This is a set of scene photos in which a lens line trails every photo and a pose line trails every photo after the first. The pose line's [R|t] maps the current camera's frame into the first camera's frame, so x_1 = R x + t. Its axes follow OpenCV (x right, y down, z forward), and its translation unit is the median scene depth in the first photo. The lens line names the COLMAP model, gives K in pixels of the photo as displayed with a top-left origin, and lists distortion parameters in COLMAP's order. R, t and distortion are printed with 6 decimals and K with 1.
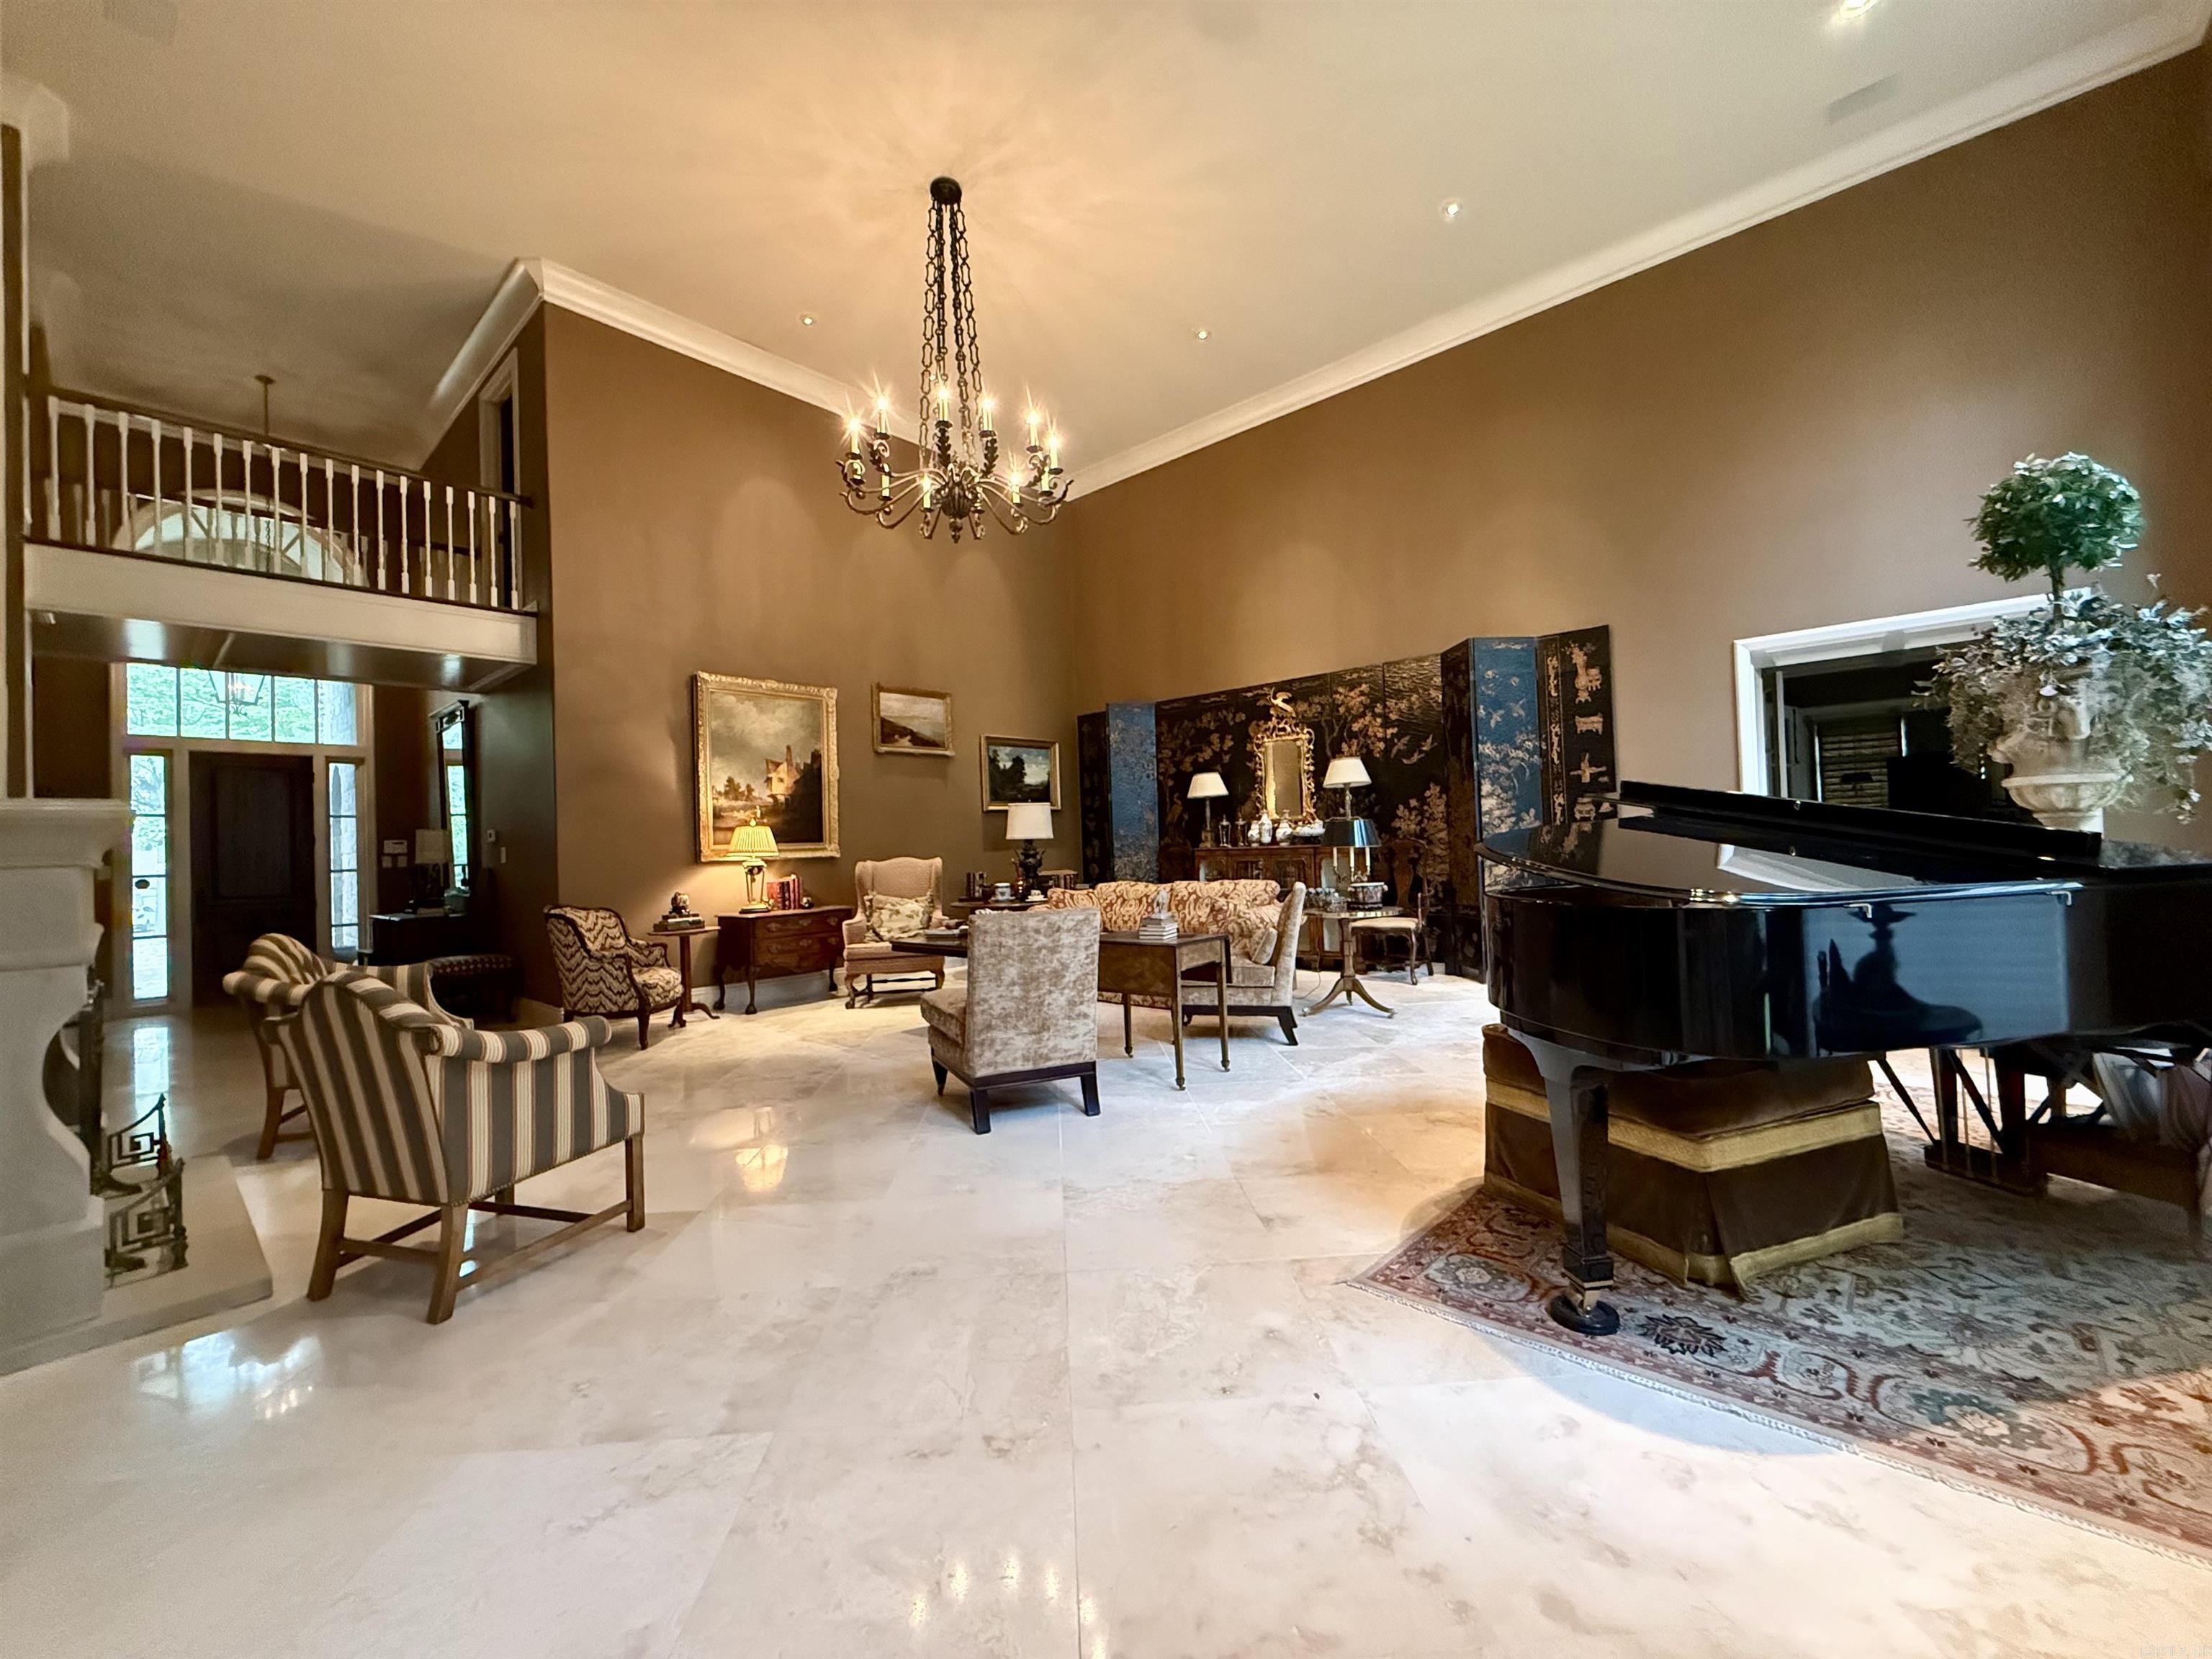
lens RADIAL K [[884.9, 0, 1109.3], [0, 884.9, 834.1], [0, 0, 1]] dist [0.002913, -0.000466]
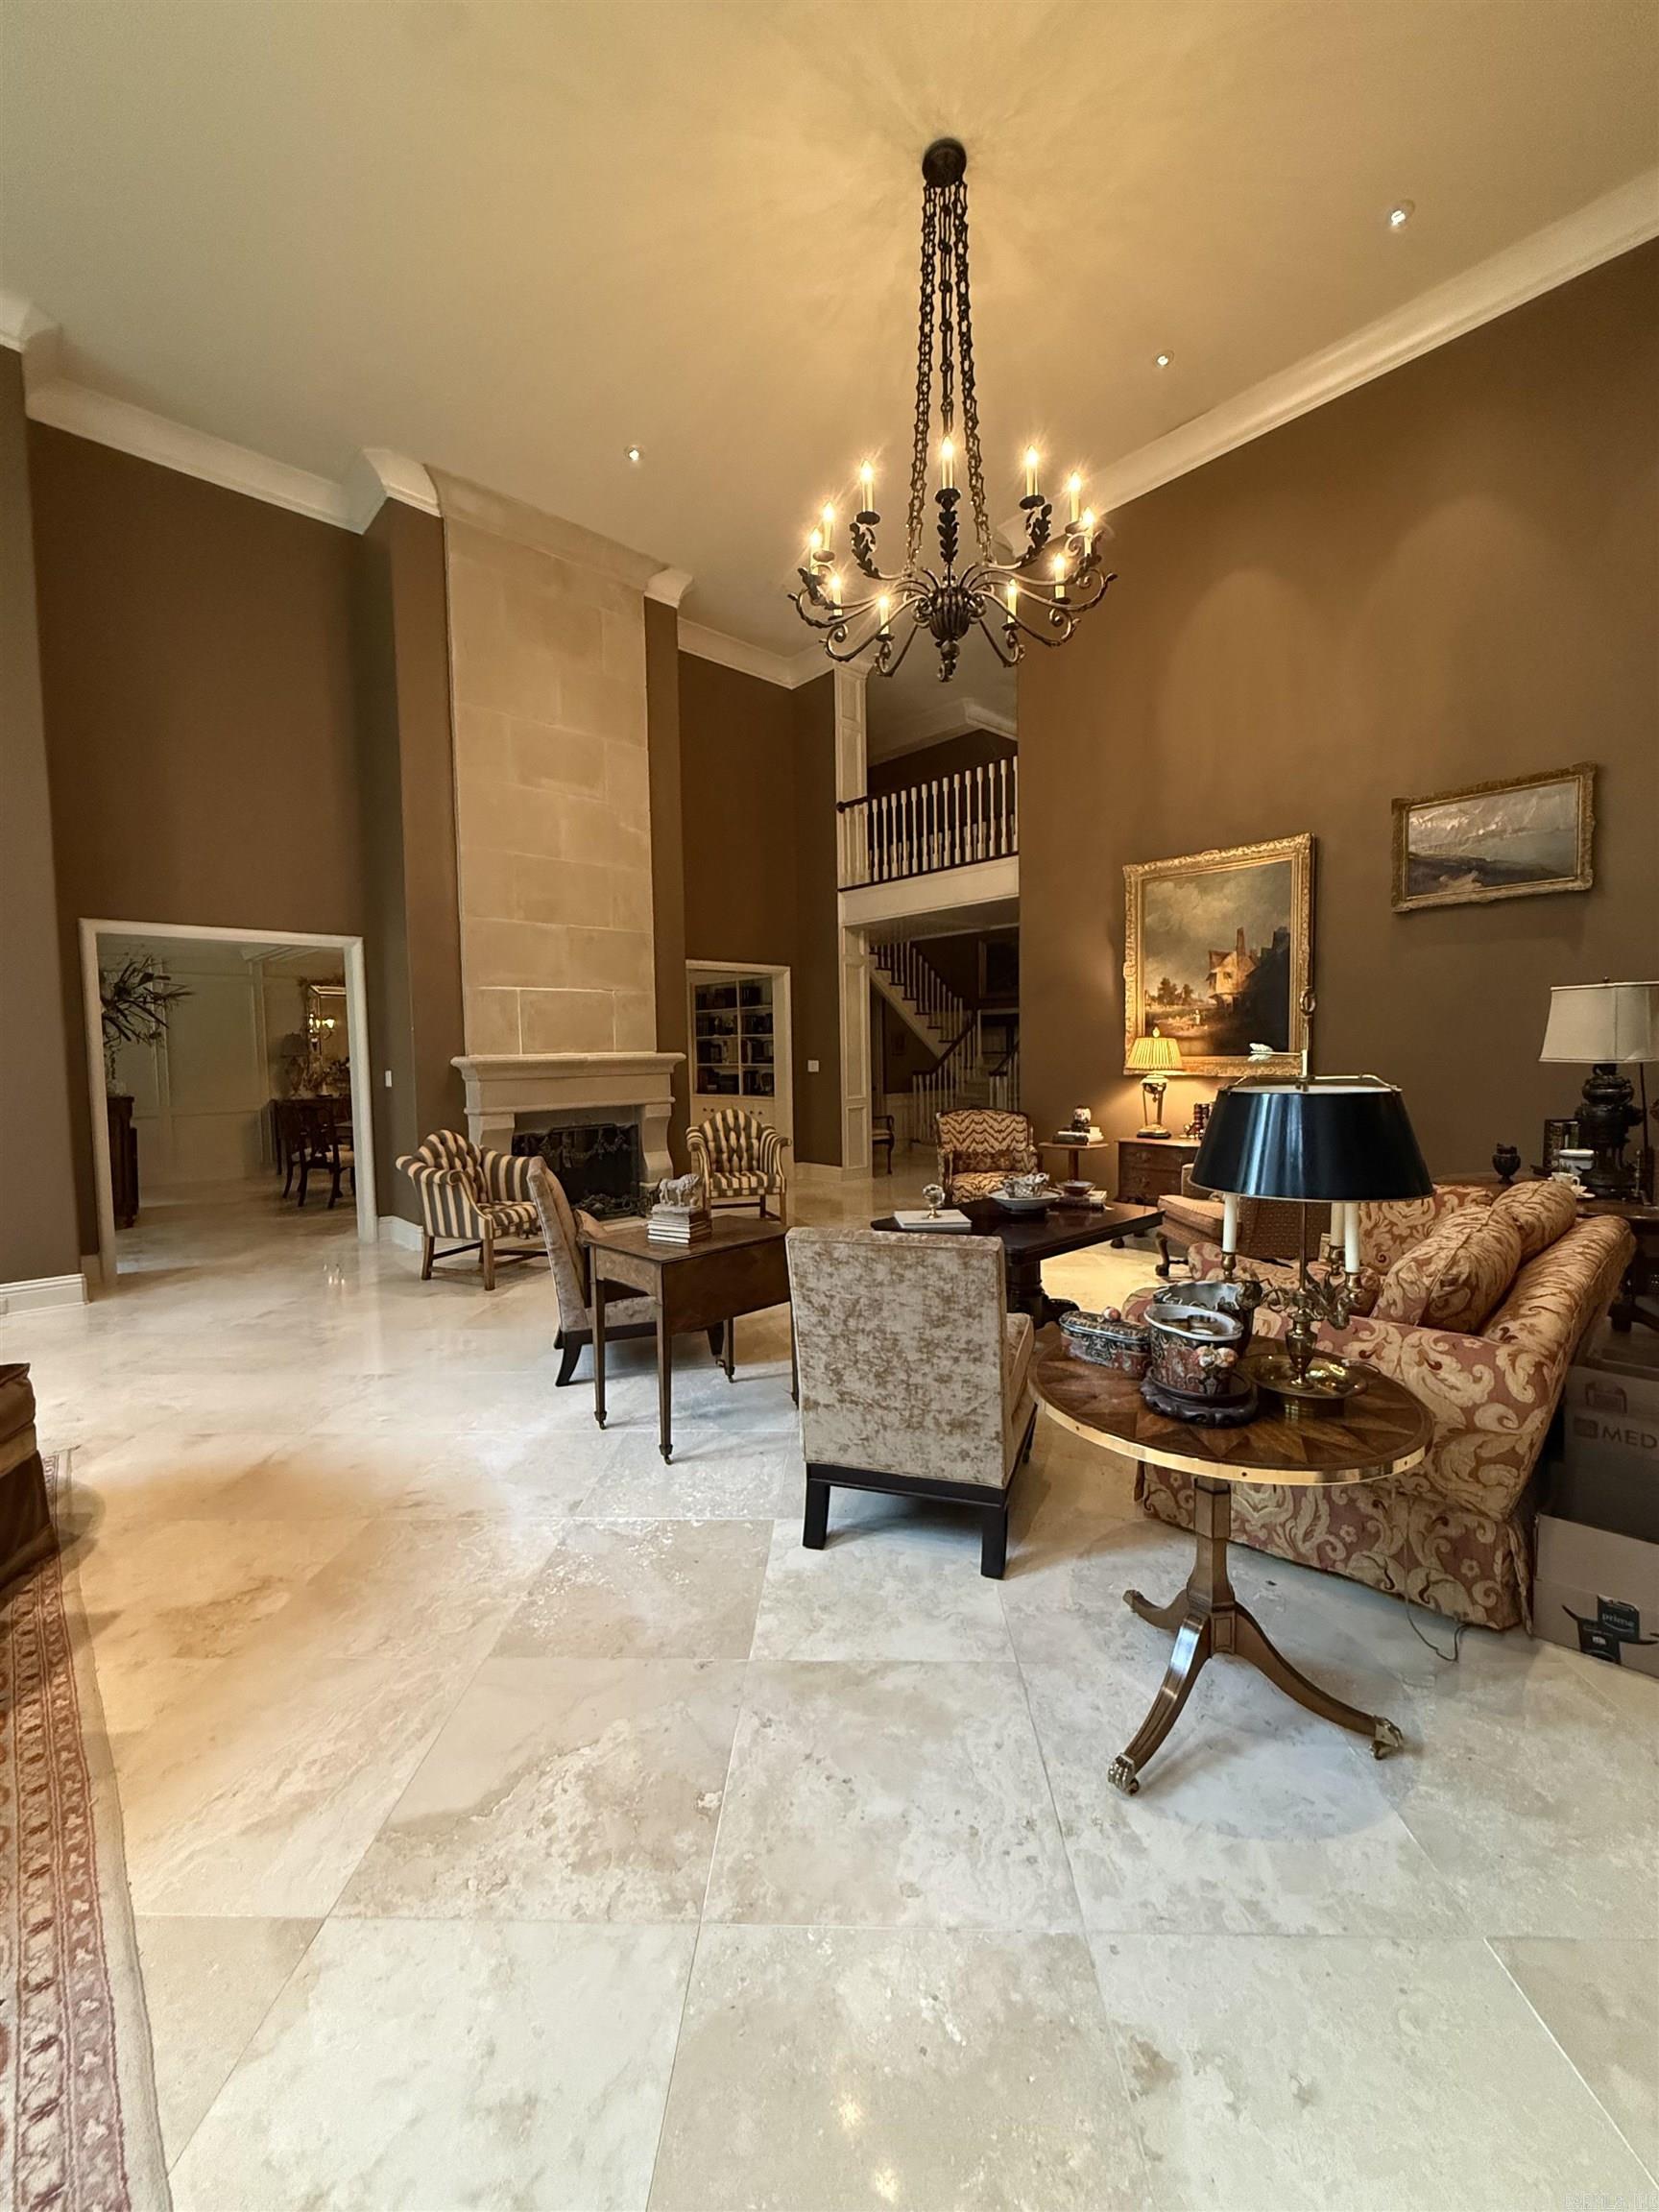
lens RADIAL K [[884.9, 0, 831.9], [0, 884.9, 1107.0], [0, 0, 1]] dist [0.002913, -0.000466]
pose [[-0.093850, 0.099413, -0.990610, 0.454052], [0.035684, 0.994699, 0.096443, -0.032972], [0.994947, -0.026298, -0.096900, 0.722478]]
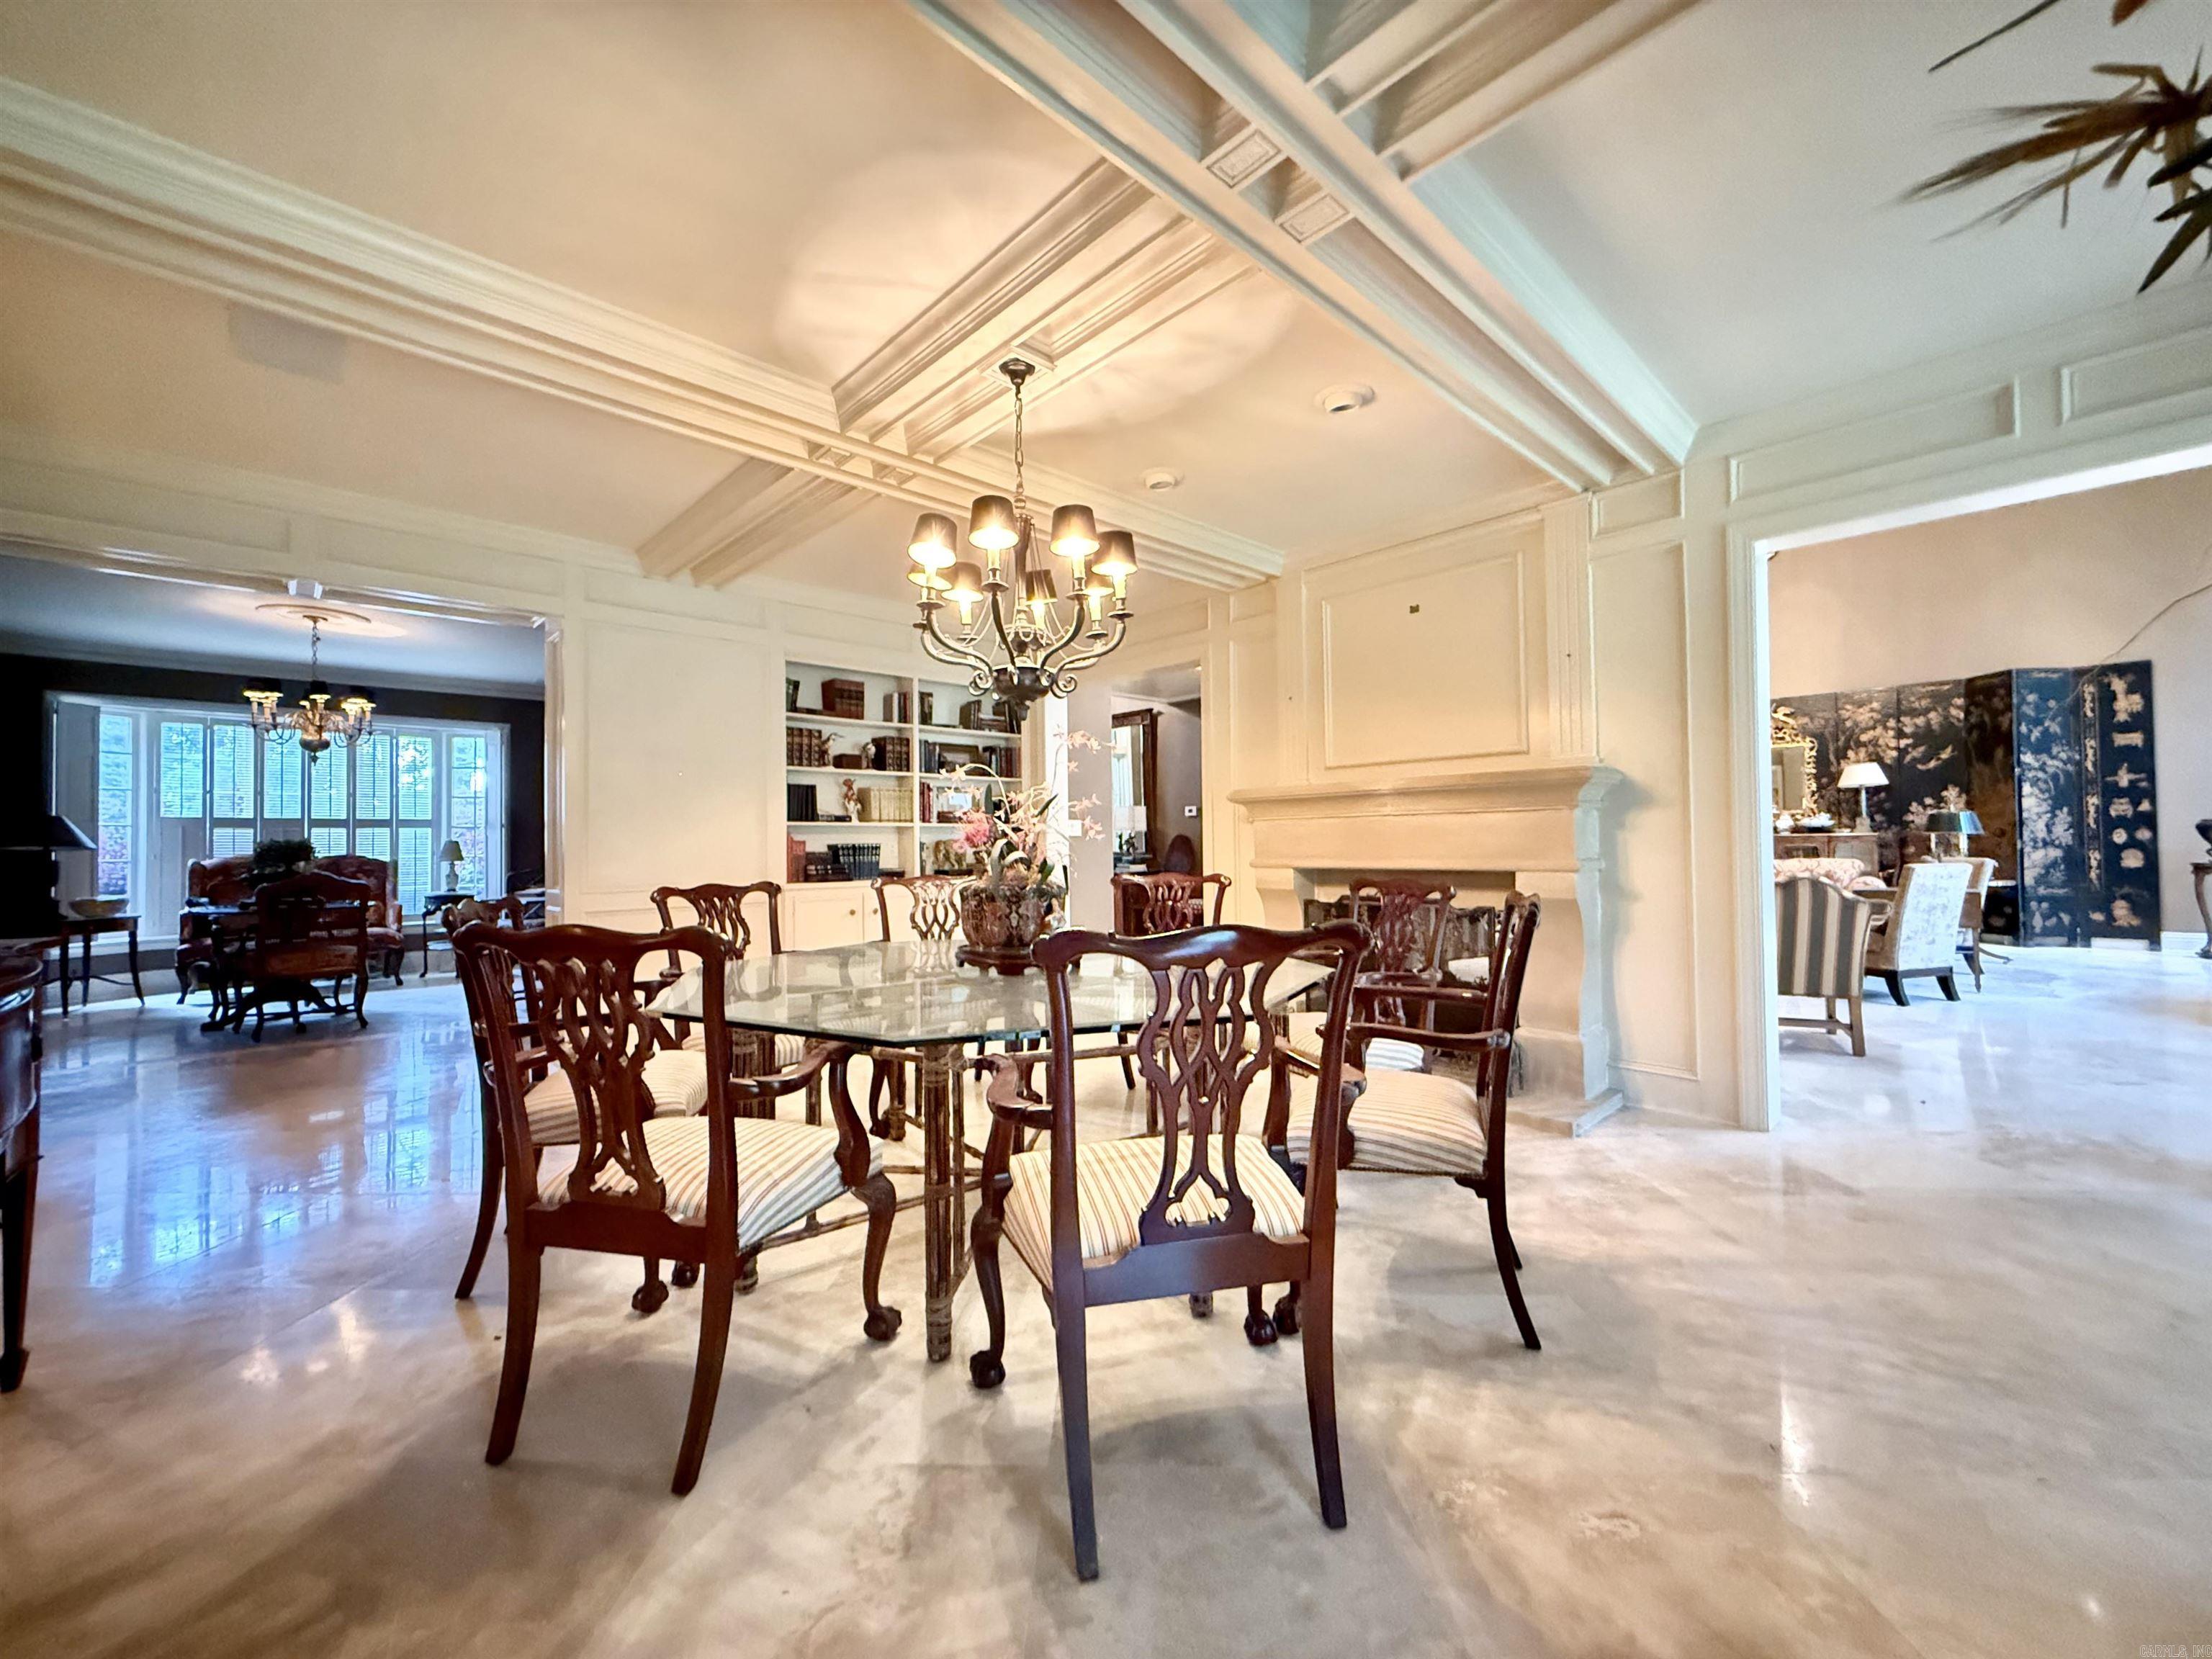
lens RADIAL K [[884.9, 0, 1107.9], [0, 884.9, 832.7], [0, 0, 1]] dist [0.002913, -0.000466]
pose [[0.995489, 0.020806, -0.092566, -0.692370], [-0.020374, 0.999777, 0.005609, 0.025572], [0.092662, -0.003698, 0.995691, -0.334692]]
